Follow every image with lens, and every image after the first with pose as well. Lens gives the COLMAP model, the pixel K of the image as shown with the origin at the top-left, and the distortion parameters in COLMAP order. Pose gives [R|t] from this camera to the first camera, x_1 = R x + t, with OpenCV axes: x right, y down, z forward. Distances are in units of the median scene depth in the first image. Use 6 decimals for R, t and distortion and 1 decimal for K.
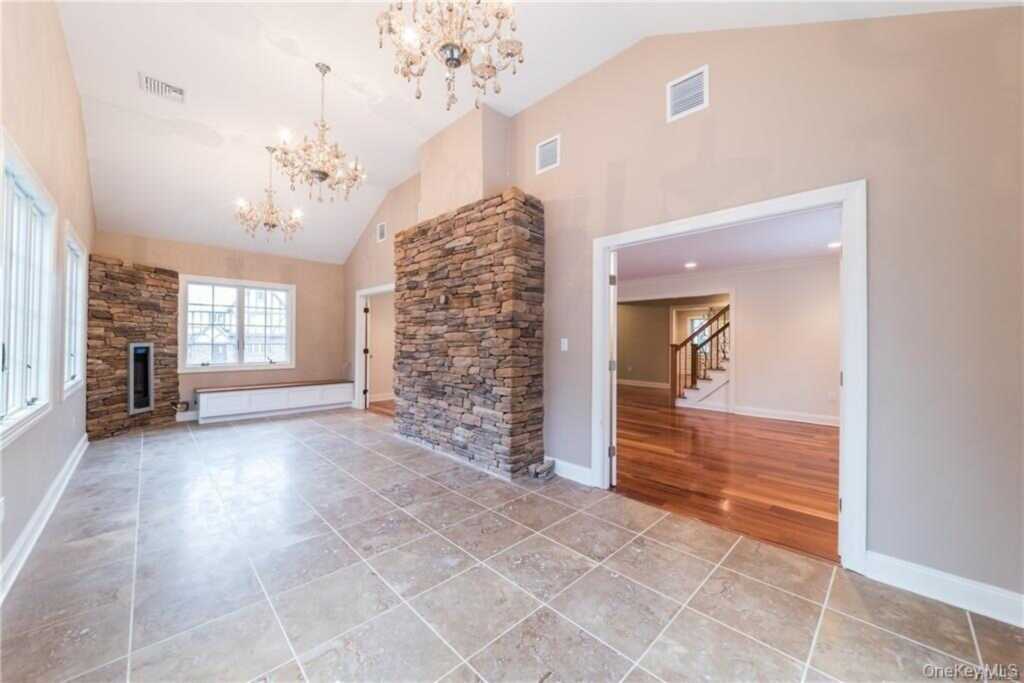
lens RADIAL K [[372.6, 0, 512.0], [0, 372.6, 337.3], [0, 0, 1]] dist [-0.006531, 0.000094]
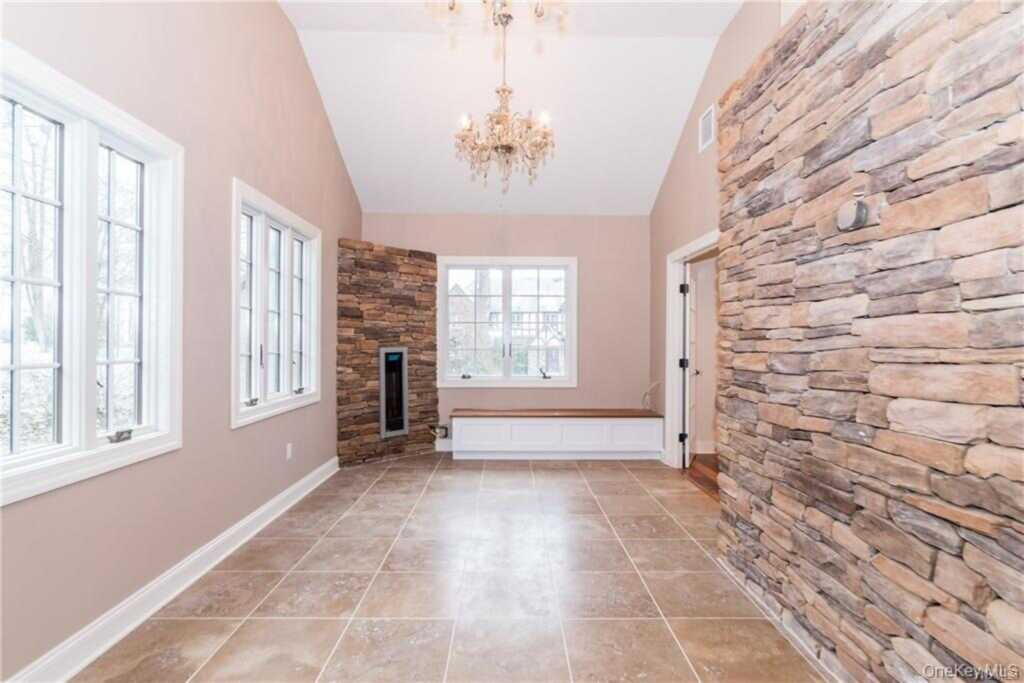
lens RADIAL K [[507.0, 0, 513.4], [0, 507.0, 345.2], [0, 0, 1]] dist [-0.001726, -0.000683]
pose [[0.719567, 0.000183, -0.694423, -0.082086], [0.007325, 0.999942, 0.007854, 0.004516], [0.694385, -0.010738, 0.719524, 0.435396]]
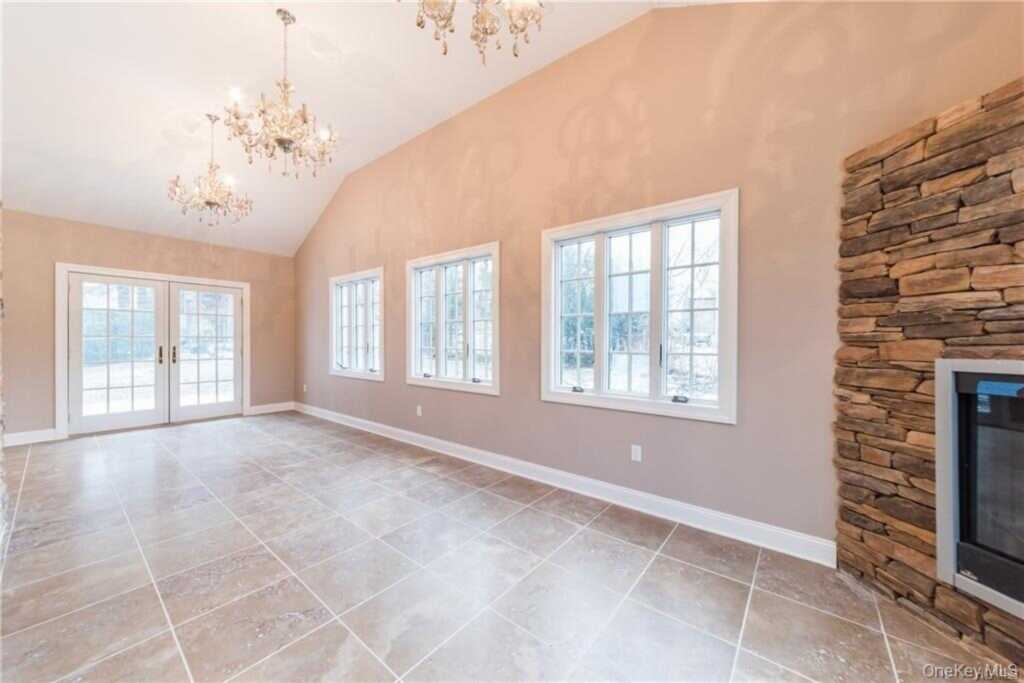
lens RADIAL K [[351.9, 0, 509.2], [0, 351.9, 341.6], [0, 0, 1]] dist [-0.000402, 0.000064]
pose [[-0.990237, -0.012219, -0.138859, -0.634856], [-0.011654, 0.999920, -0.004882, 0.007410], [0.138908, -0.003216, -0.990300, 1.304147]]
